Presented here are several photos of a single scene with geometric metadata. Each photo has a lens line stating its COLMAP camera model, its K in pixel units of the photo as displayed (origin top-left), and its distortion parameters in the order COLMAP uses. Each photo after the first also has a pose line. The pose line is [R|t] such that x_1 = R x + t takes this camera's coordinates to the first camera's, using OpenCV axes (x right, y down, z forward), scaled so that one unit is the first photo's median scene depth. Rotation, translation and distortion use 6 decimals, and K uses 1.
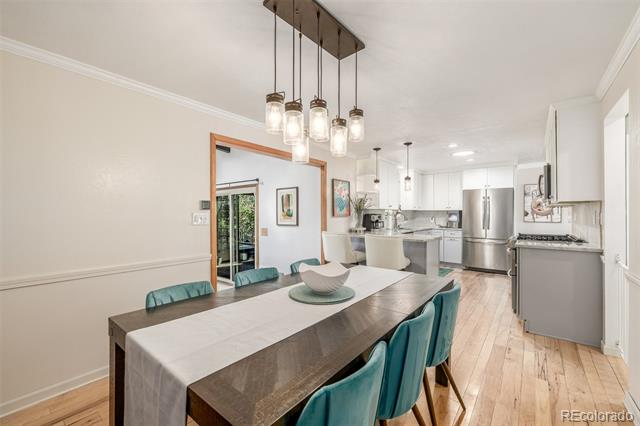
lens RADIAL K [[266.5, 0, 318.3], [0, 266.5, 214.2], [0, 0, 1]] dist [0.002612, -0.000366]
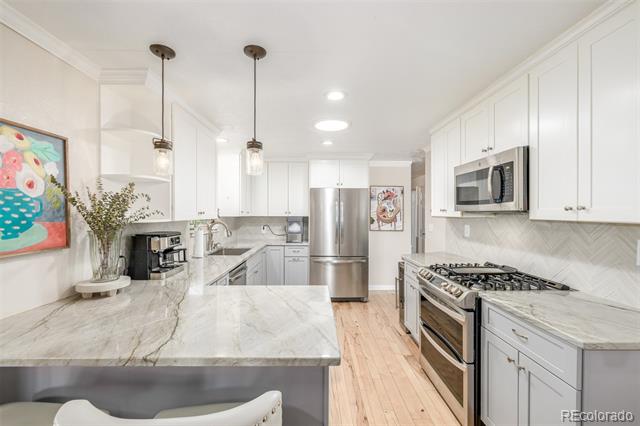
lens RADIAL K [[266.5, 0, 318.3], [0, 266.5, 214.2], [0, 0, 1]] dist [0.002612, -0.000366]
pose [[0.769812, -0.005781, 0.638245, 0.123192], [-0.000010, 0.999959, 0.009070, -0.031083], [-0.638271, -0.006989, 0.769780, 0.485051]]
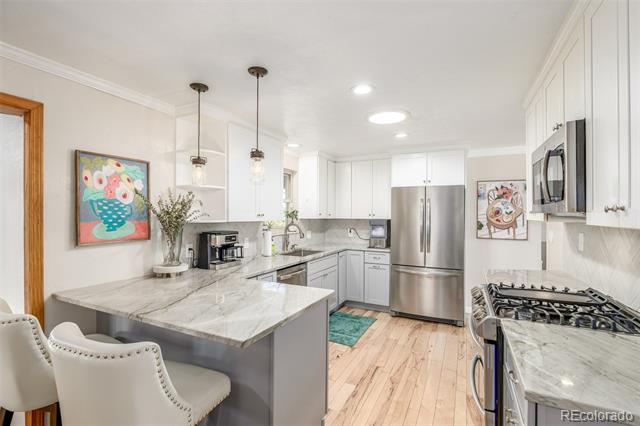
lens RADIAL K [[300.3, 0, 318.2], [0, 300.3, 213.6], [0, 0, 1]] dist [-0.005174, 0.000519]
pose [[0.975372, 0.001272, 0.220564, 0.240191], [-0.000903, 0.999998, -0.001775, -0.031088], [-0.220566, 0.001532, 0.975371, 0.386458]]
